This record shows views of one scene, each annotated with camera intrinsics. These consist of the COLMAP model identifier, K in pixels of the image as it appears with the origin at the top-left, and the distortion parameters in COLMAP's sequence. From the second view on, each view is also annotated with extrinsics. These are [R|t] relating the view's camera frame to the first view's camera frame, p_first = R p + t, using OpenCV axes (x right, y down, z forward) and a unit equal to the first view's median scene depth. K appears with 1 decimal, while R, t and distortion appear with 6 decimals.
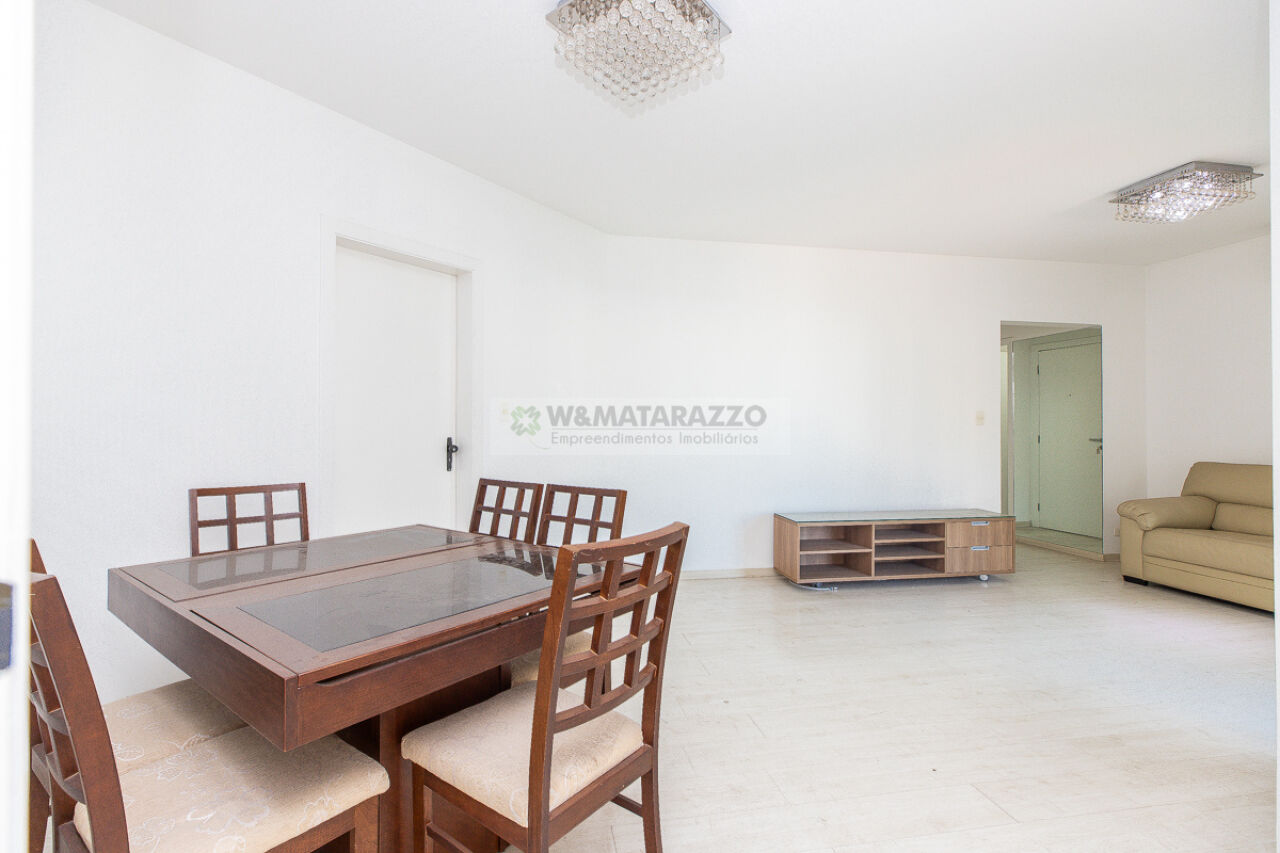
lens RADIAL K [[578.1, 0, 622.6], [0, 578.1, 424.1], [0, 0, 1]] dist [0.001026, 0.000025]
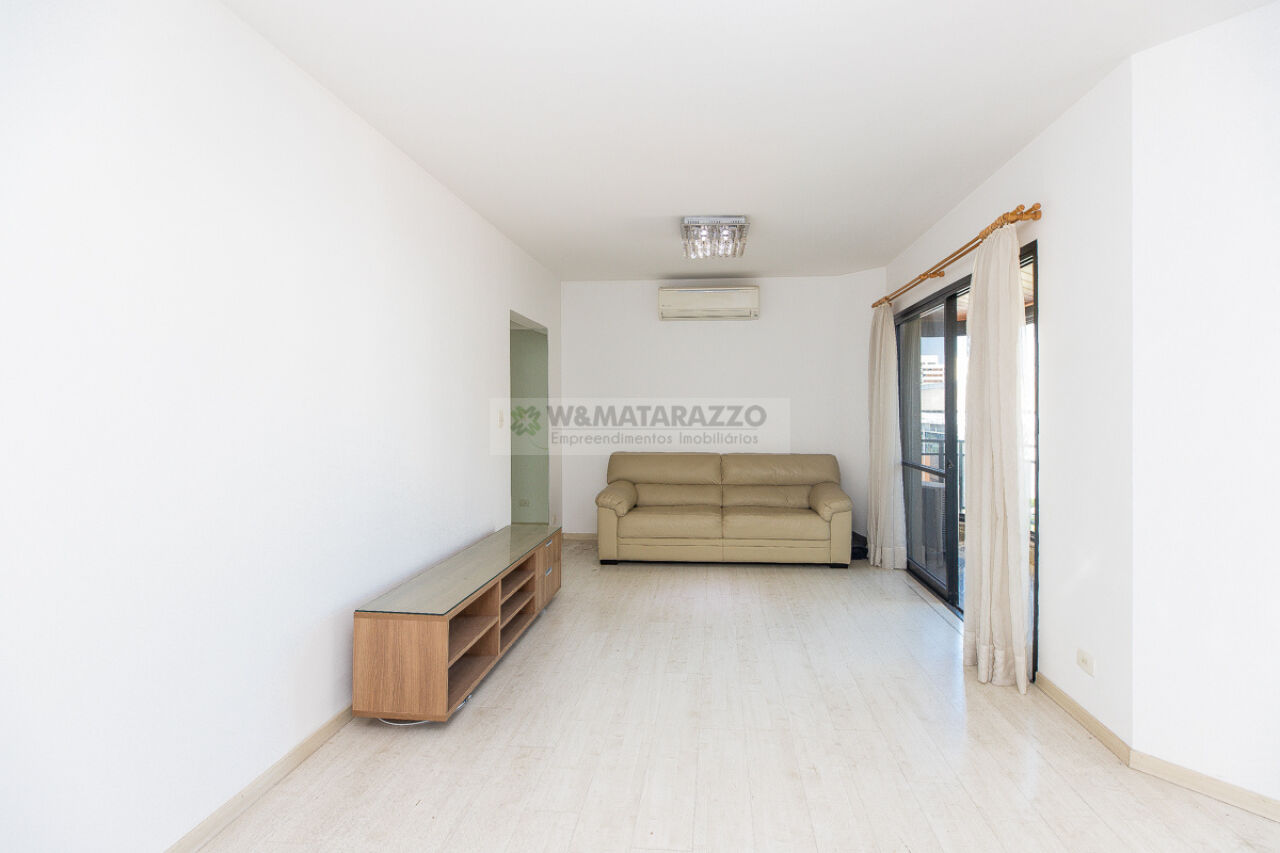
lens RADIAL K [[578.1, 0, 622.6], [0, 578.1, 424.1], [0, 0, 1]] dist [0.001026, 0.000025]
pose [[0.249490, -0.024533, 0.968067, -0.192274], [-0.001890, 0.999665, 0.025821, -0.028440], [-0.968375, -0.008272, 0.249360, 0.689171]]
